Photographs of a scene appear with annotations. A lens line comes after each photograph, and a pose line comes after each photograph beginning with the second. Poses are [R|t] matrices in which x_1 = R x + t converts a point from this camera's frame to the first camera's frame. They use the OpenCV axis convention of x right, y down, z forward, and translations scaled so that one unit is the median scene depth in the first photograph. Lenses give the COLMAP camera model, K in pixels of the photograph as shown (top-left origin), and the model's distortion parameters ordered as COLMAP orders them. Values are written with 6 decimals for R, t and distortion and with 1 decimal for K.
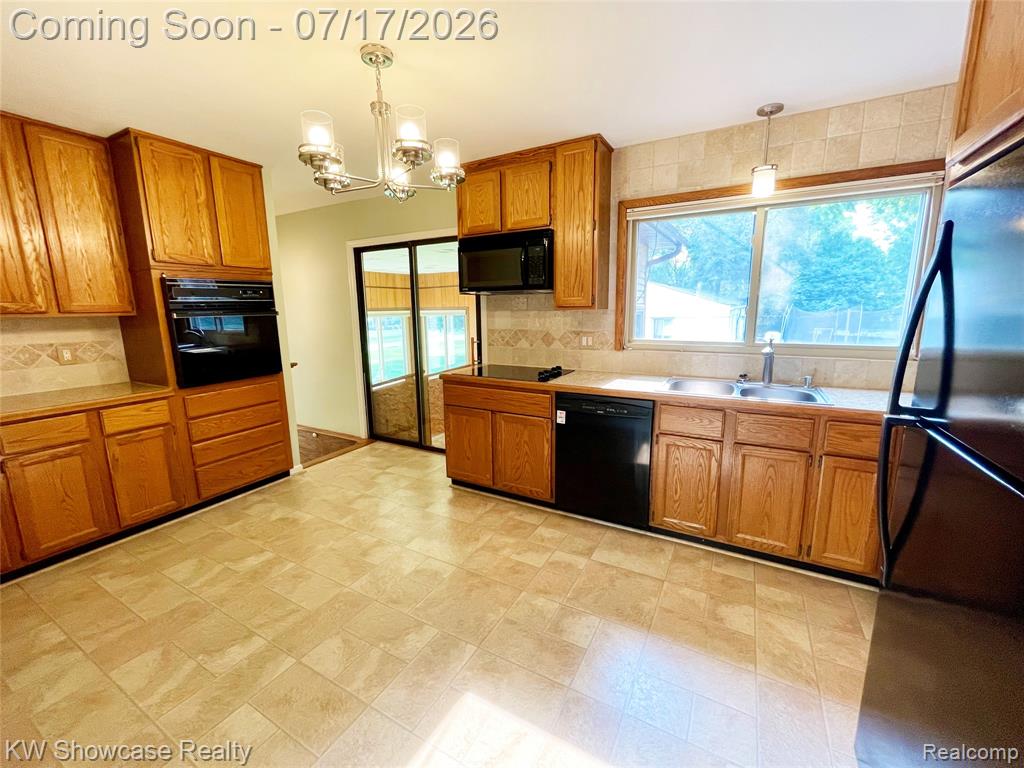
lens RADIAL K [[415.7, 0, 515.7], [0, 415.7, 379.5], [0, 0, 1]] dist [-0.001042, 0.000057]
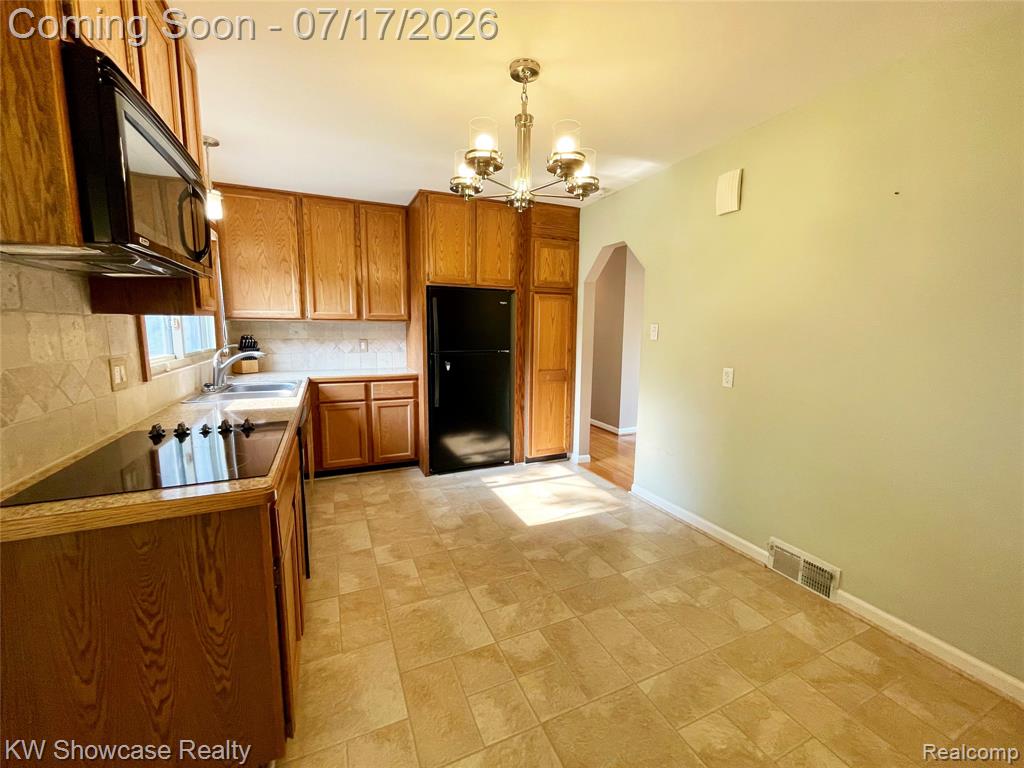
lens RADIAL K [[415.7, 0, 515.7], [0, 415.7, 379.5], [0, 0, 1]] dist [-0.001042, 0.000057]
pose [[-0.800753, -0.069941, 0.594897, -0.829167], [0.104617, 0.961565, 0.253867, -0.253054], [-0.589787, 0.265521, -0.762659, 1.686455]]
